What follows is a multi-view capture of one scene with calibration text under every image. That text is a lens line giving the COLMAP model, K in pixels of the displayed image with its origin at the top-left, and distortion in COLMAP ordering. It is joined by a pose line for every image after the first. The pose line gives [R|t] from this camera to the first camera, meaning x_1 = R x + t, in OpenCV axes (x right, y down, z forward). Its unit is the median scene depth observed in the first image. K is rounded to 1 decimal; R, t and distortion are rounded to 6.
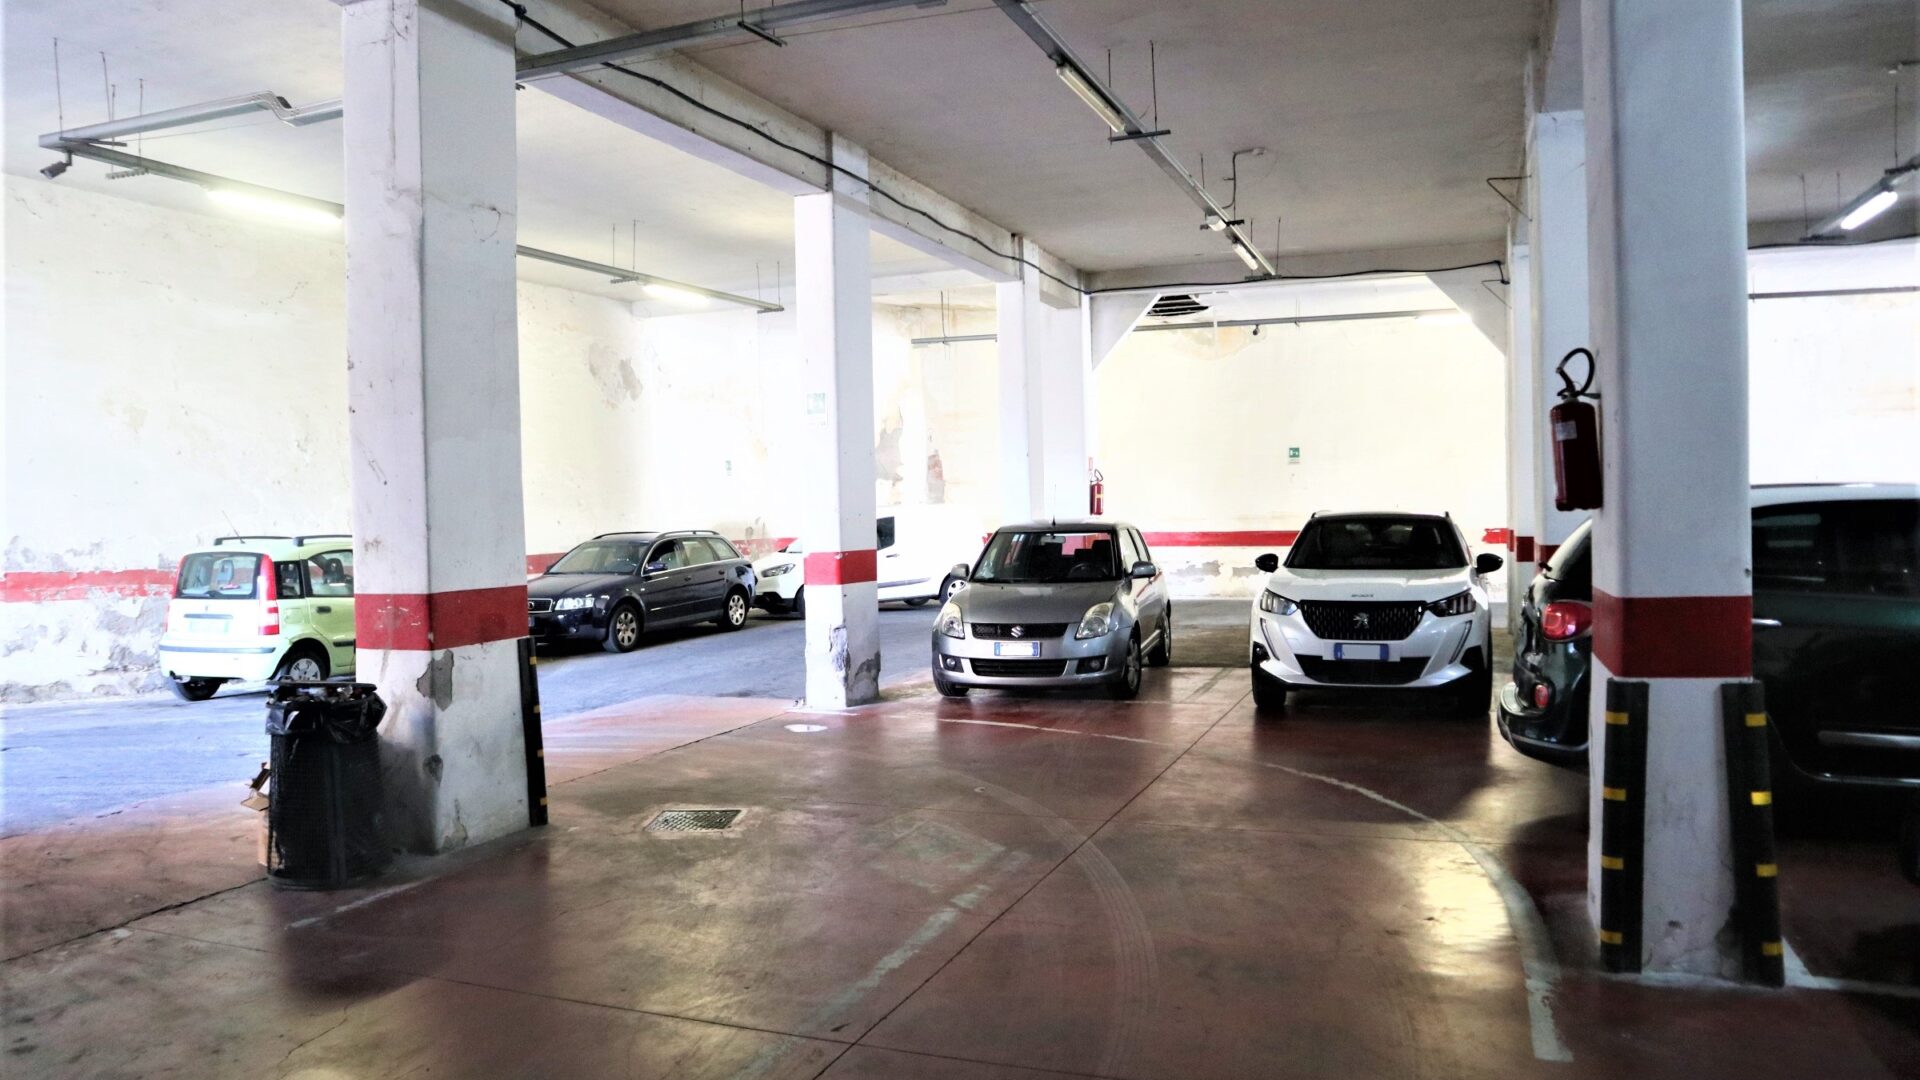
lens RADIAL K [[1324.1, 0, 933.8], [0, 1324.1, 542.0], [0, 0, 1]] dist [-0.136150, 0.088561]
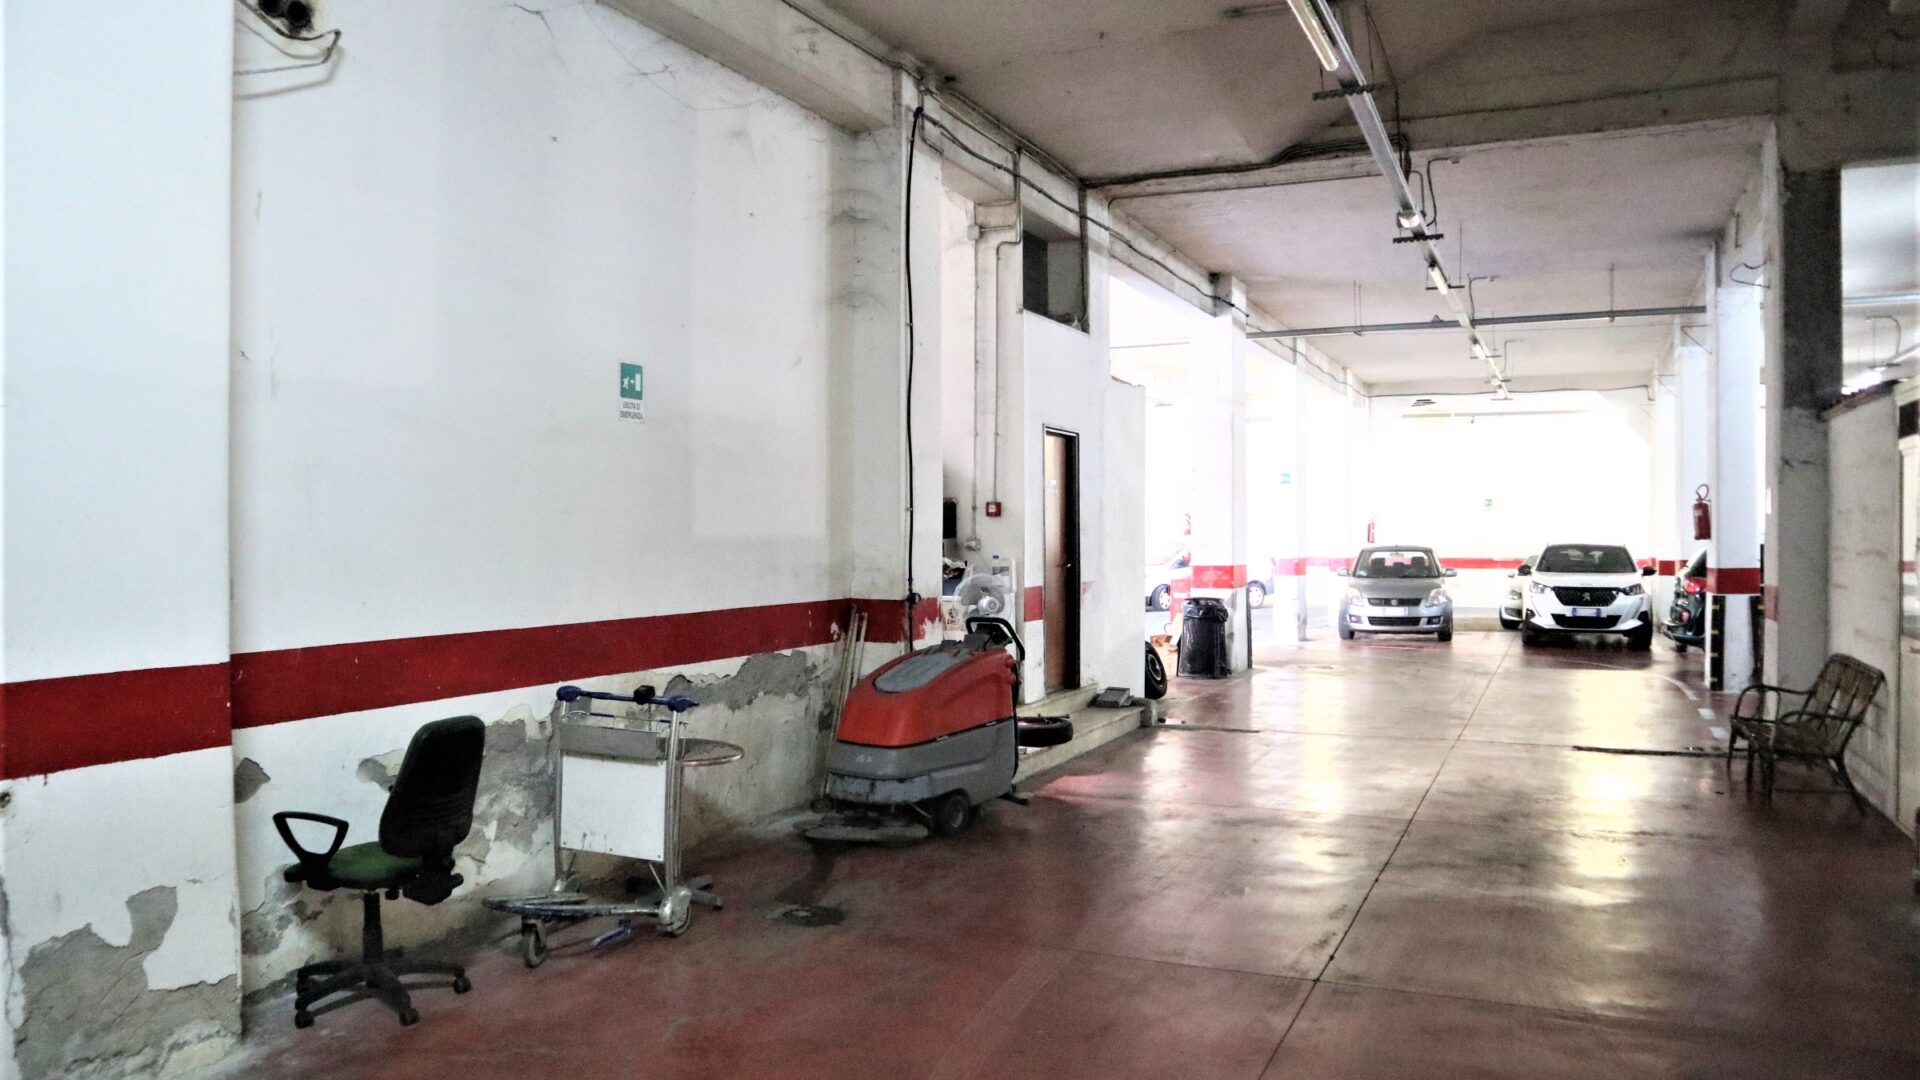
lens RADIAL K [[1324.1, 0, 933.8], [0, 1324.1, 542.0], [0, 0, 1]] dist [-0.136150, 0.088561]
pose [[0.997350, 0.021844, -0.069401, -0.524312], [-0.023400, 0.999491, -0.021685, 0.042406], [0.068892, 0.023251, 0.997353, -1.012335]]
